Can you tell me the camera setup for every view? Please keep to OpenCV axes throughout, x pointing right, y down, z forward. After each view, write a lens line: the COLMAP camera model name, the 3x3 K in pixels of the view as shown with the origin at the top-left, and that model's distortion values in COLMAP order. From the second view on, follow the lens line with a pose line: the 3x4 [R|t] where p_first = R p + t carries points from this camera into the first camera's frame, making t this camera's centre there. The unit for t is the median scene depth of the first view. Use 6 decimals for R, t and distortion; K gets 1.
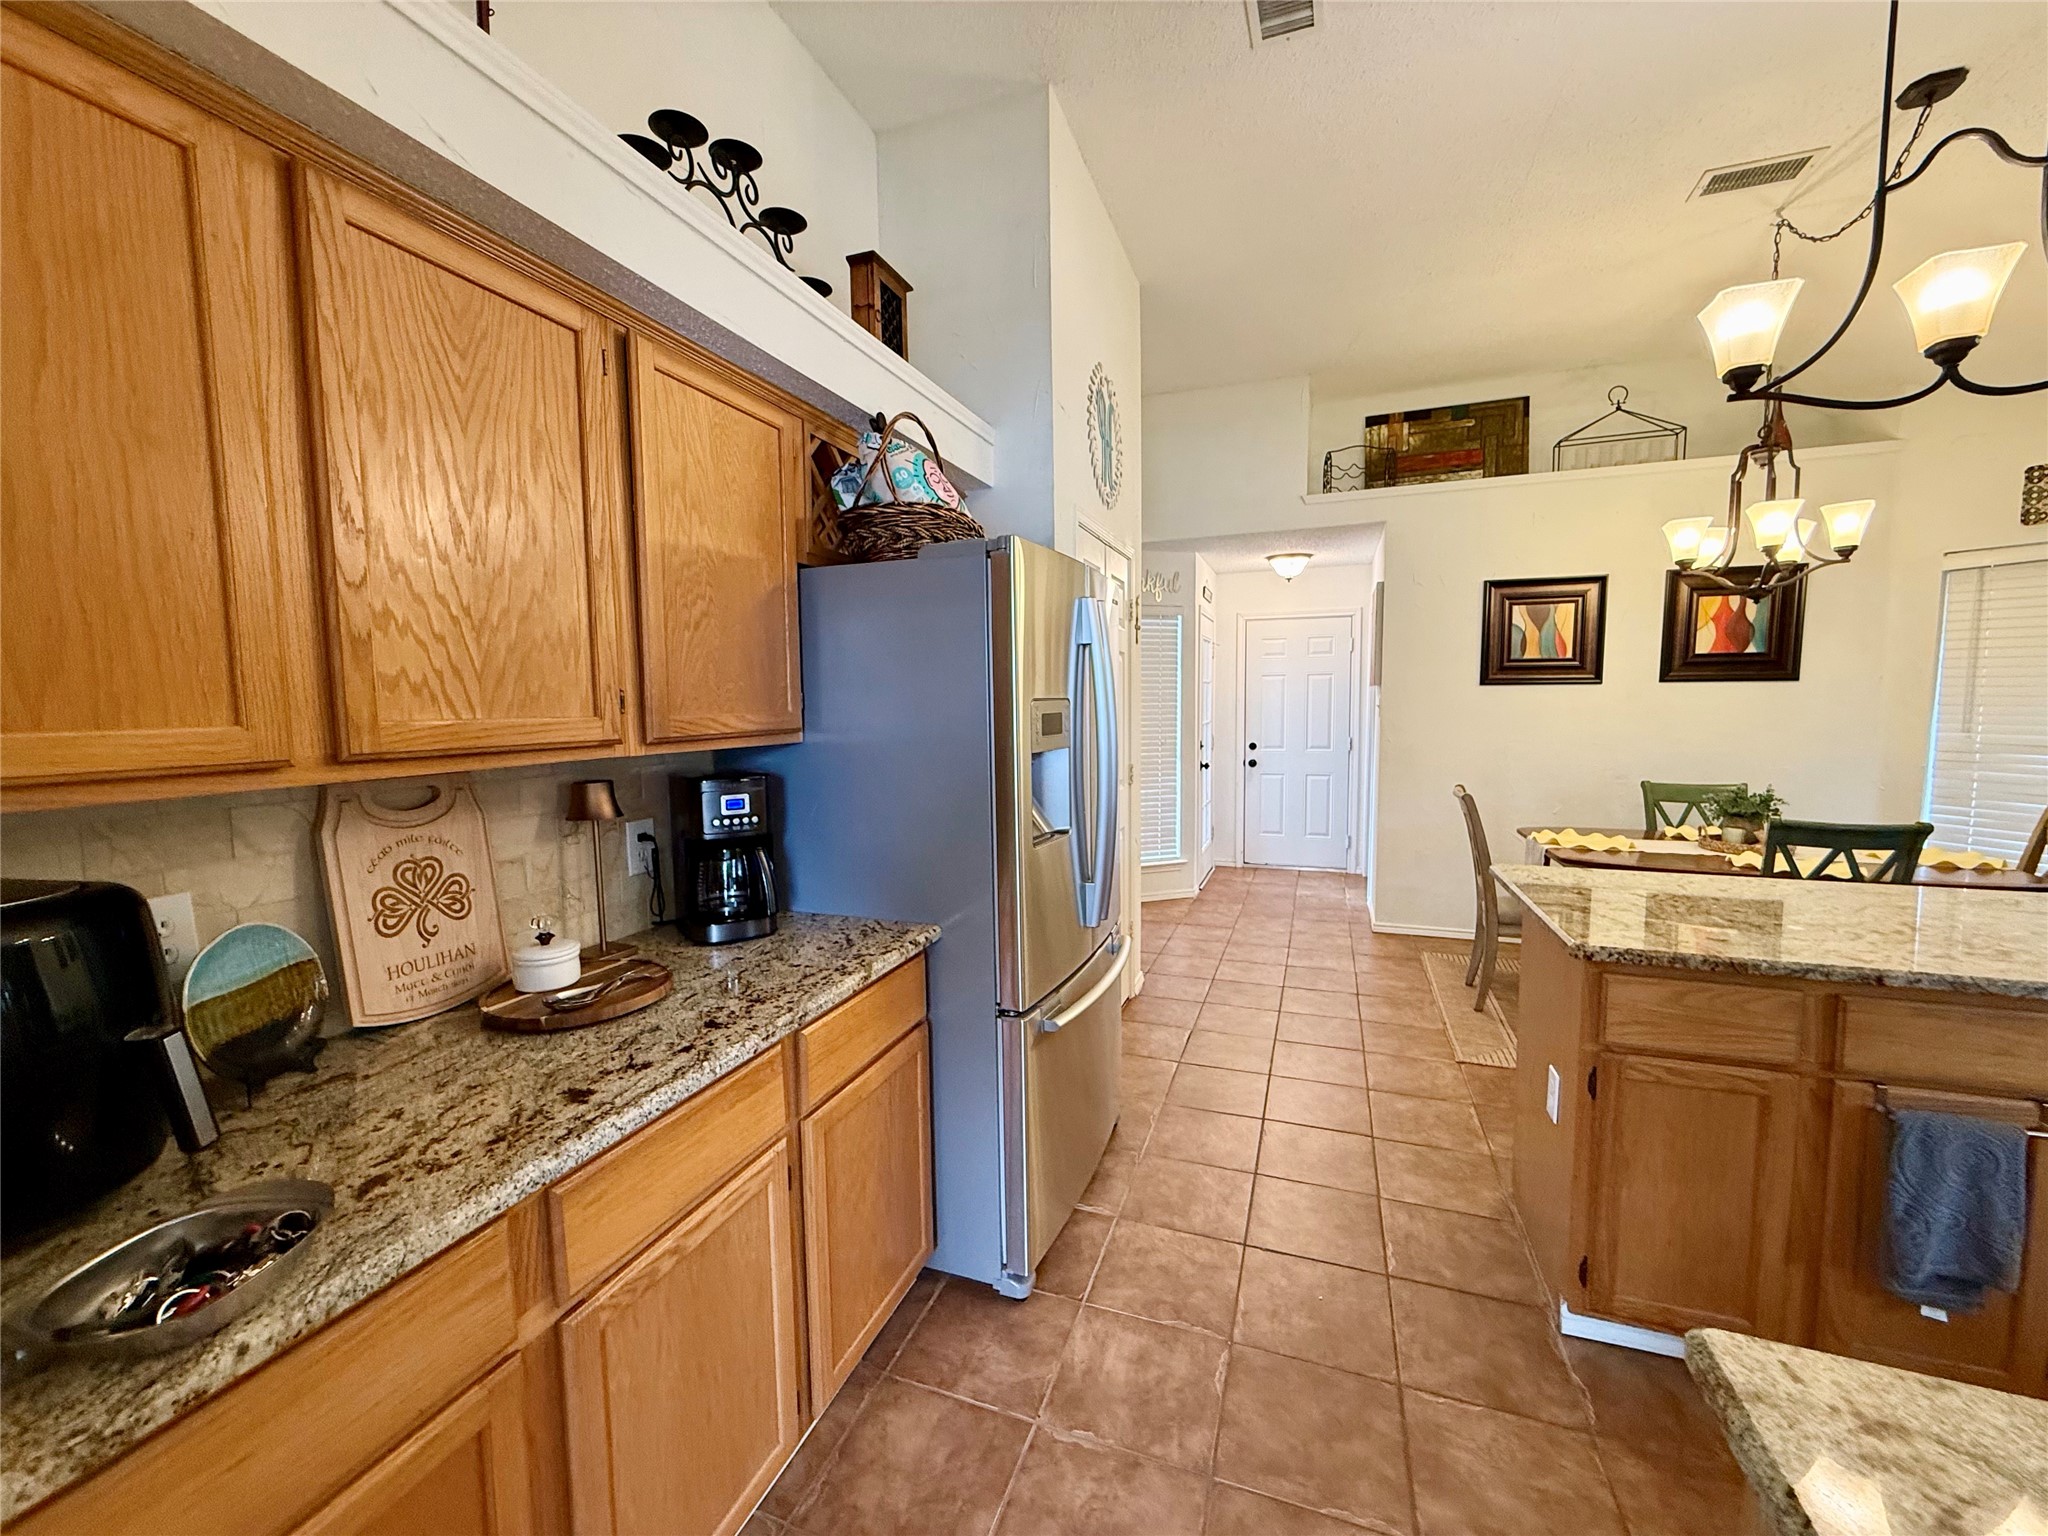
lens RADIAL K [[817.9, 0, 1015.4], [0, 817.9, 766.8], [0, 0, 1]] dist [-0.001445, 0.000373]
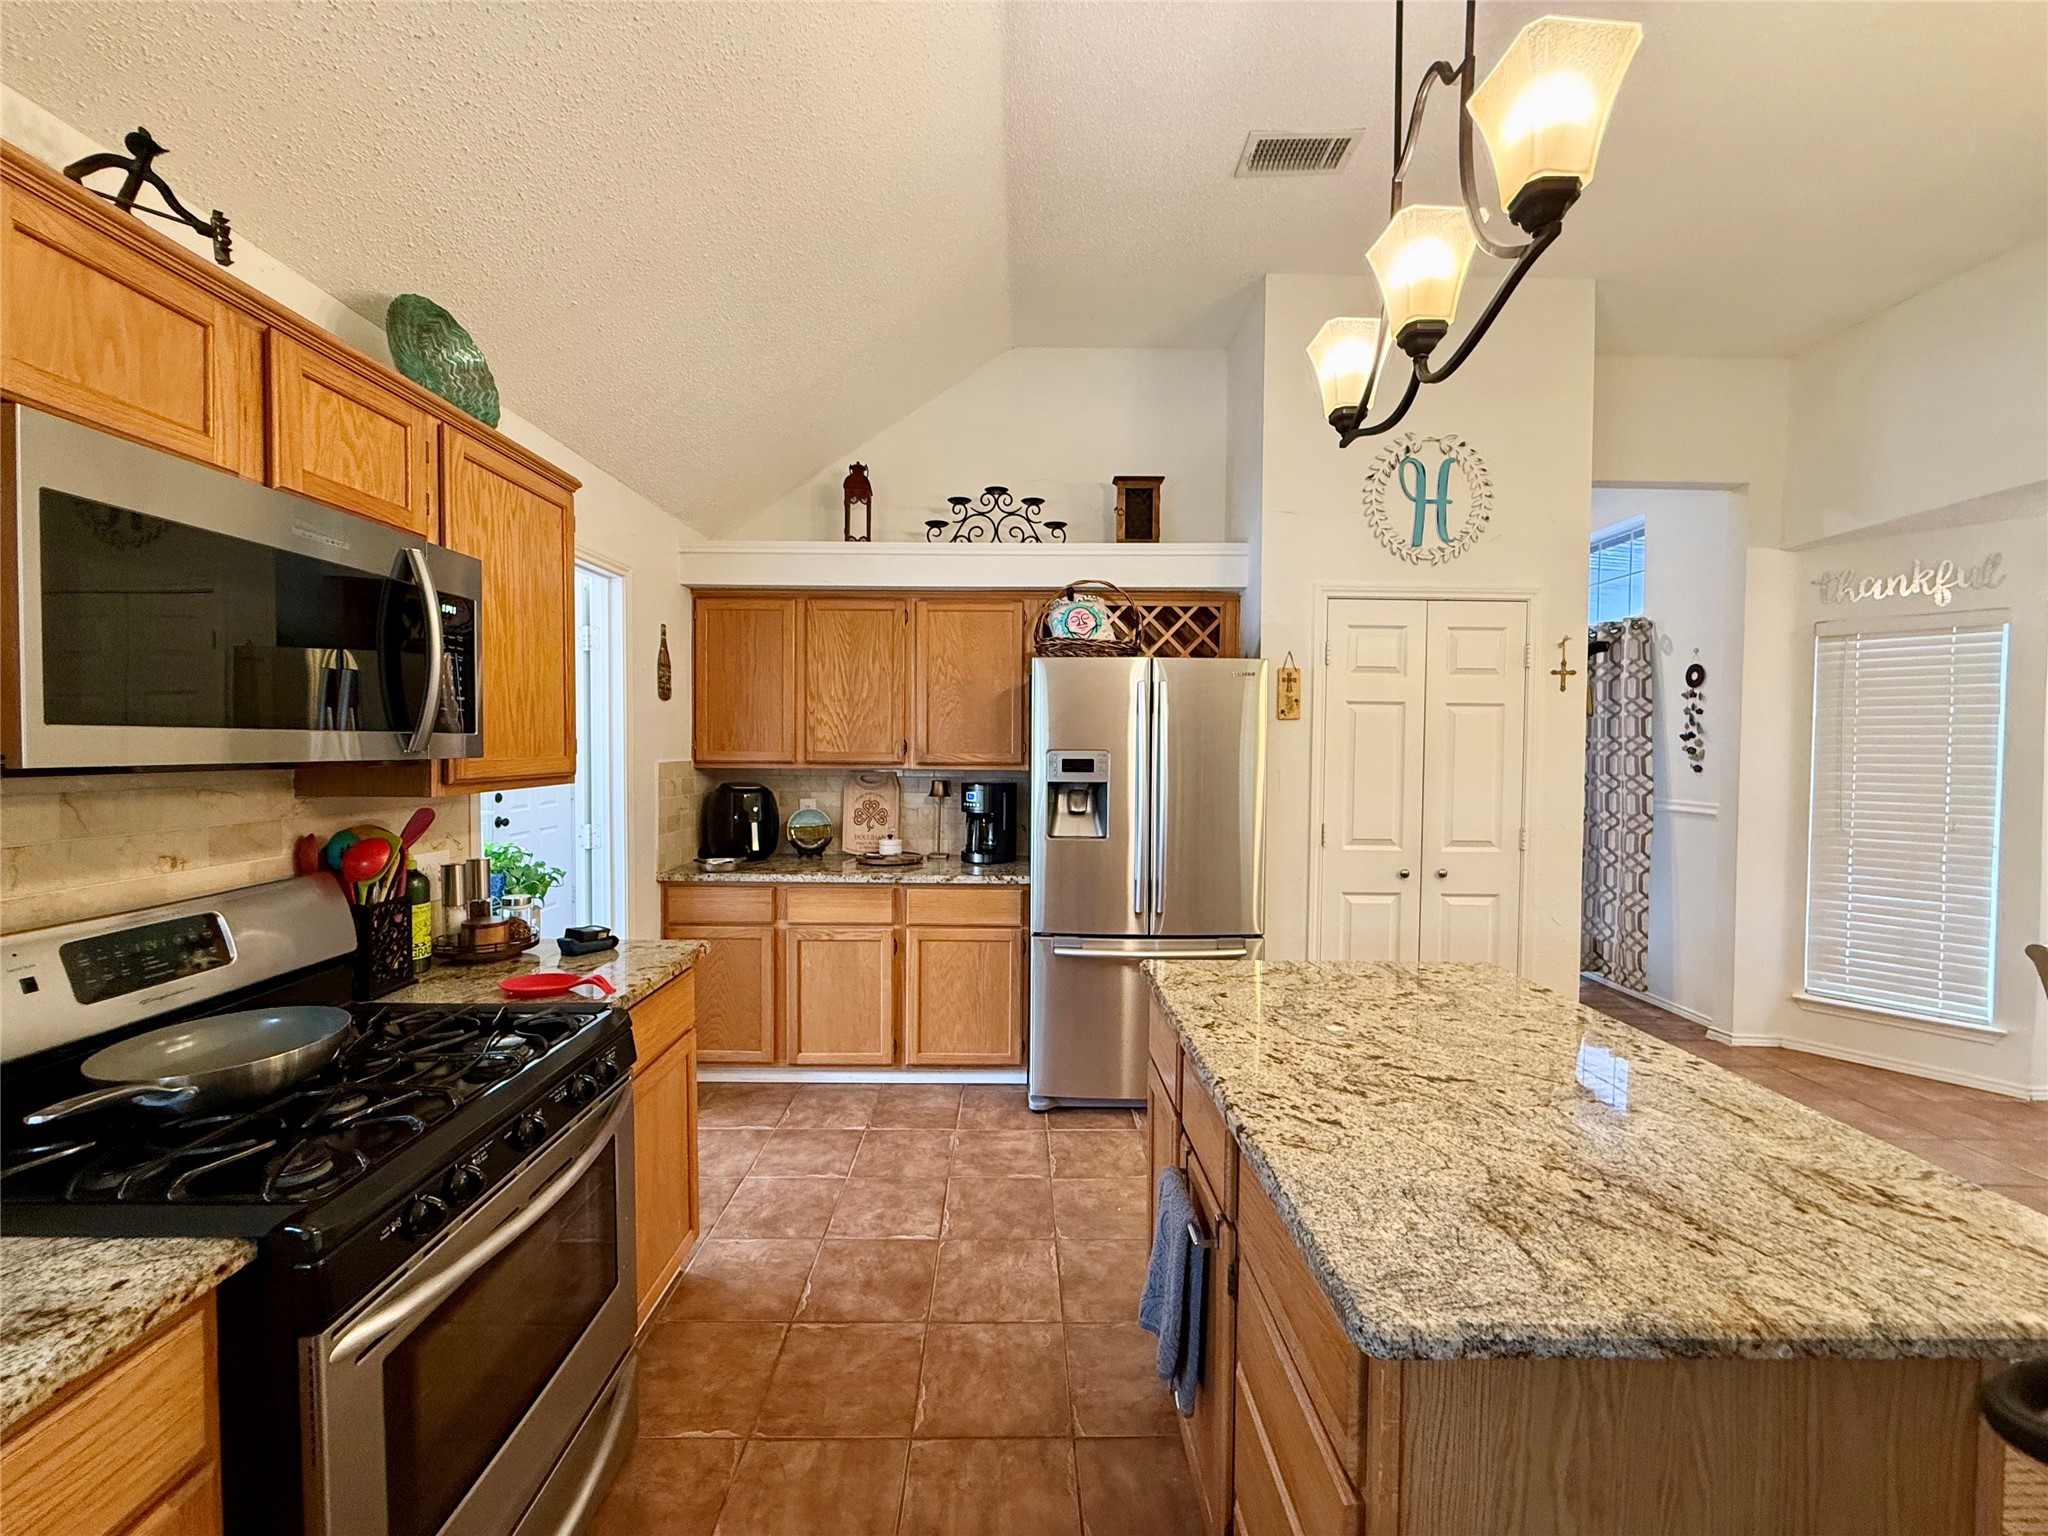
lens RADIAL K [[817.9, 0, 1018.4], [0, 817.9, 768.1], [0, 0, 1]] dist [-0.001445, 0.000373]
pose [[0.355327, 0.040830, -0.933850, 0.706047], [-0.089374, 0.995952, 0.009538, -0.024966], [0.930460, 0.080073, 0.357538, 0.150616]]
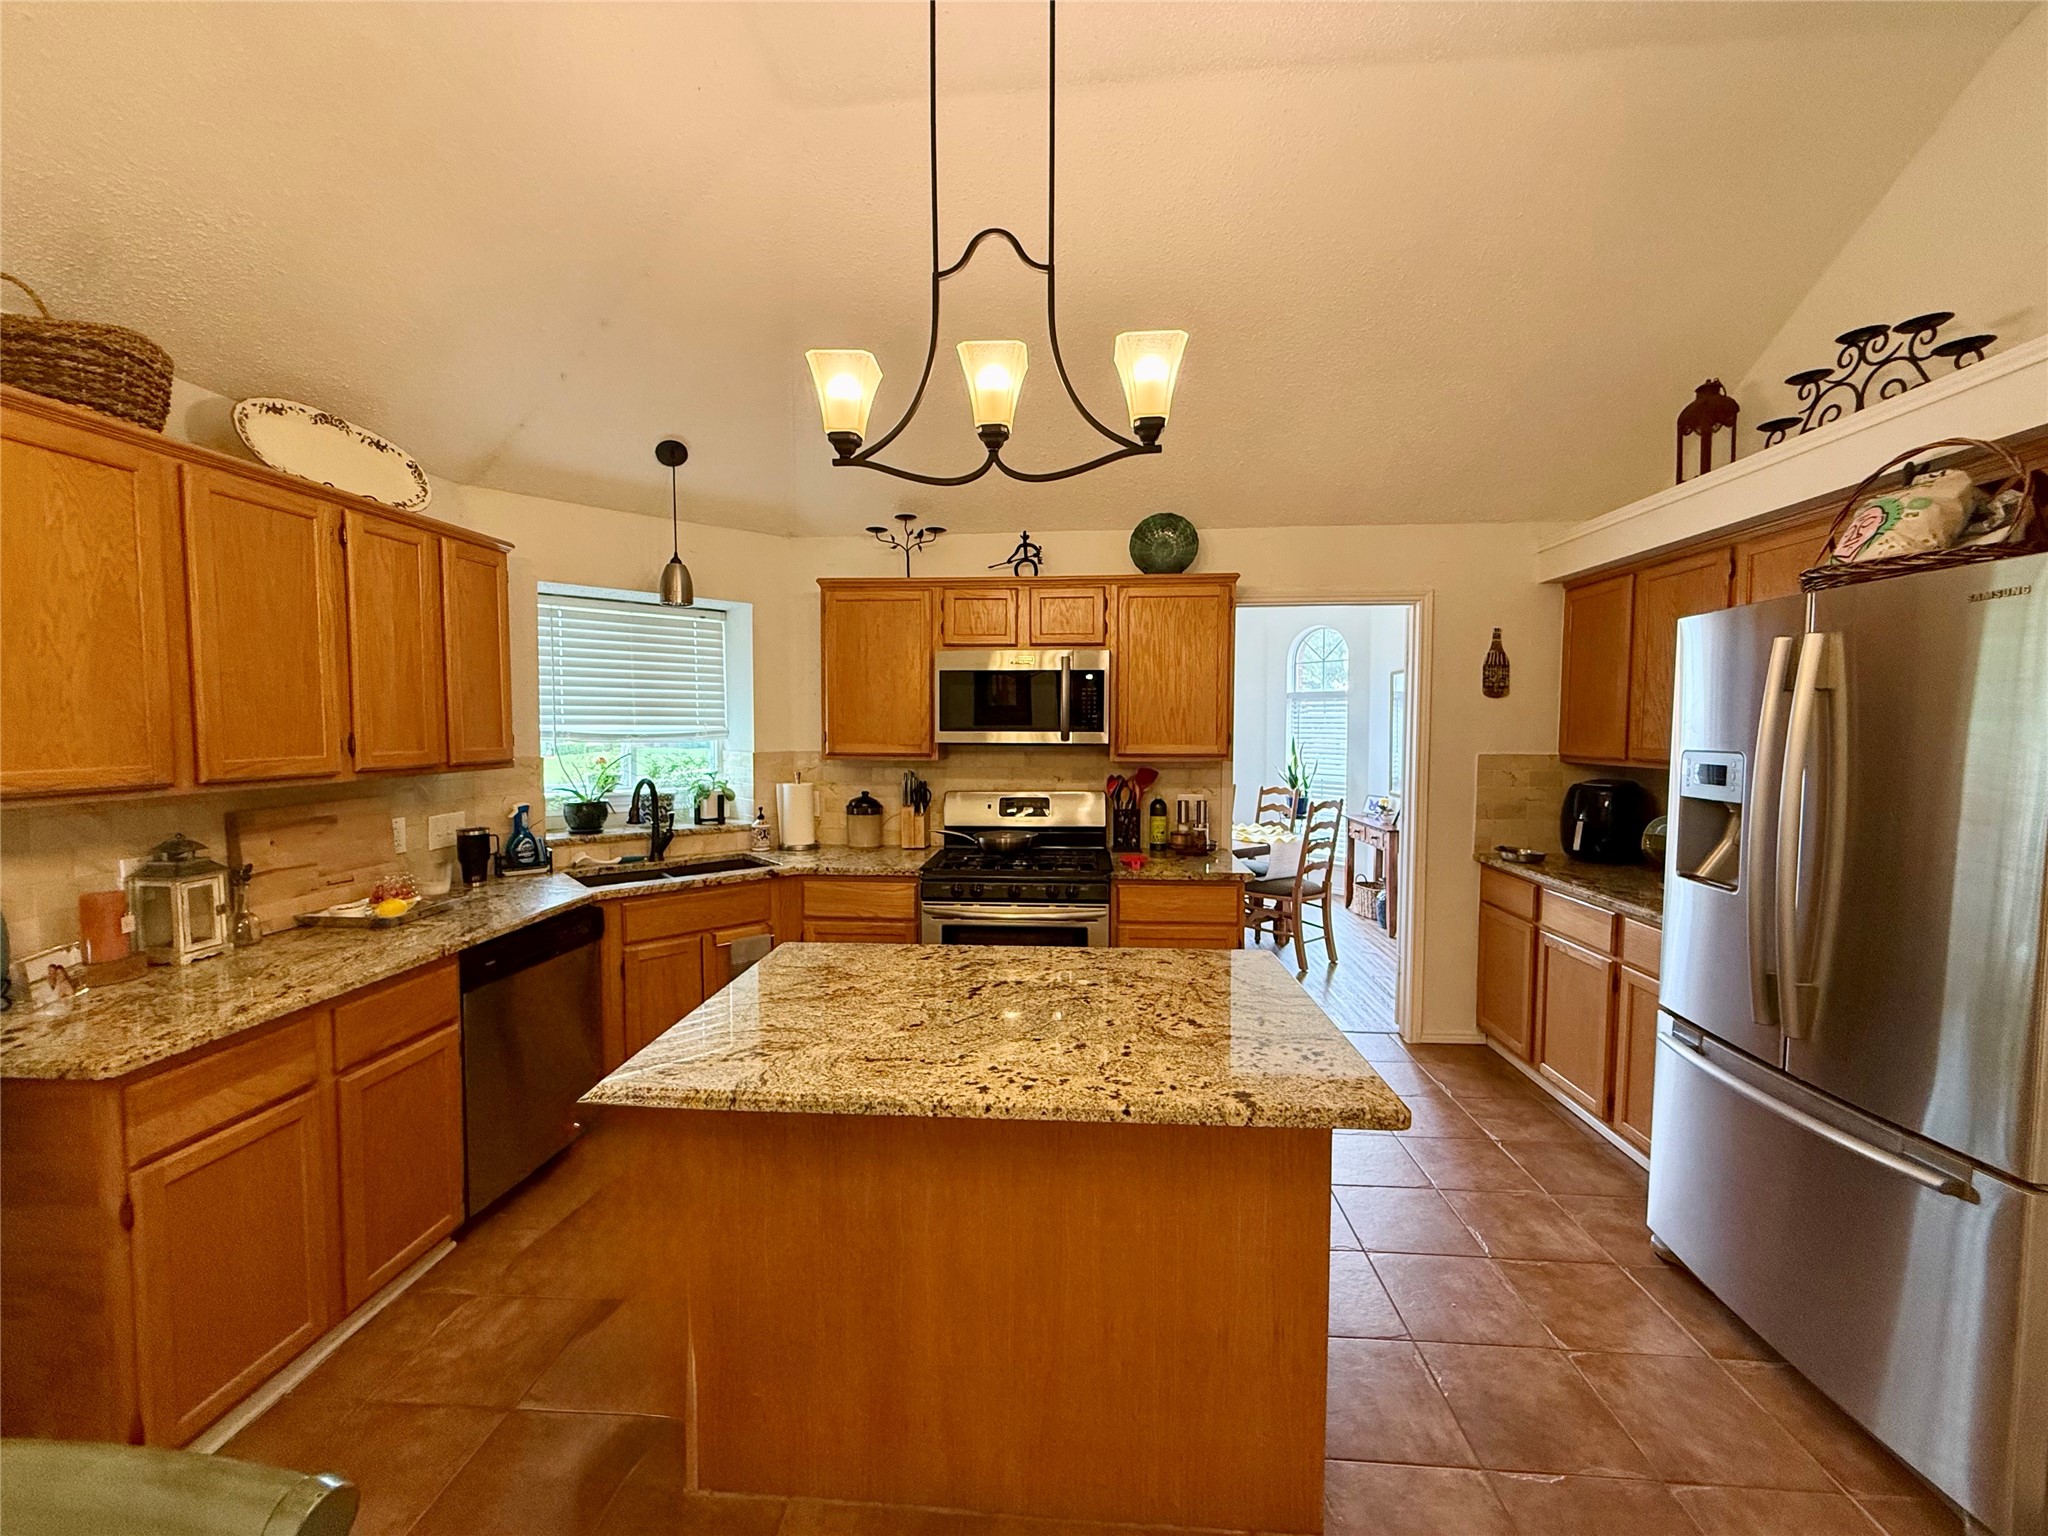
lens RADIAL K [[817.9, 0, 1018.2], [0, 817.9, 767.6], [0, 0, 1]] dist [-0.001445, 0.000373]
pose [[-0.960340, 0.023287, -0.277856, 0.566075], [-0.014948, 0.990773, 0.134702, -0.090277], [0.278430, 0.133513, -0.951132, 0.828742]]
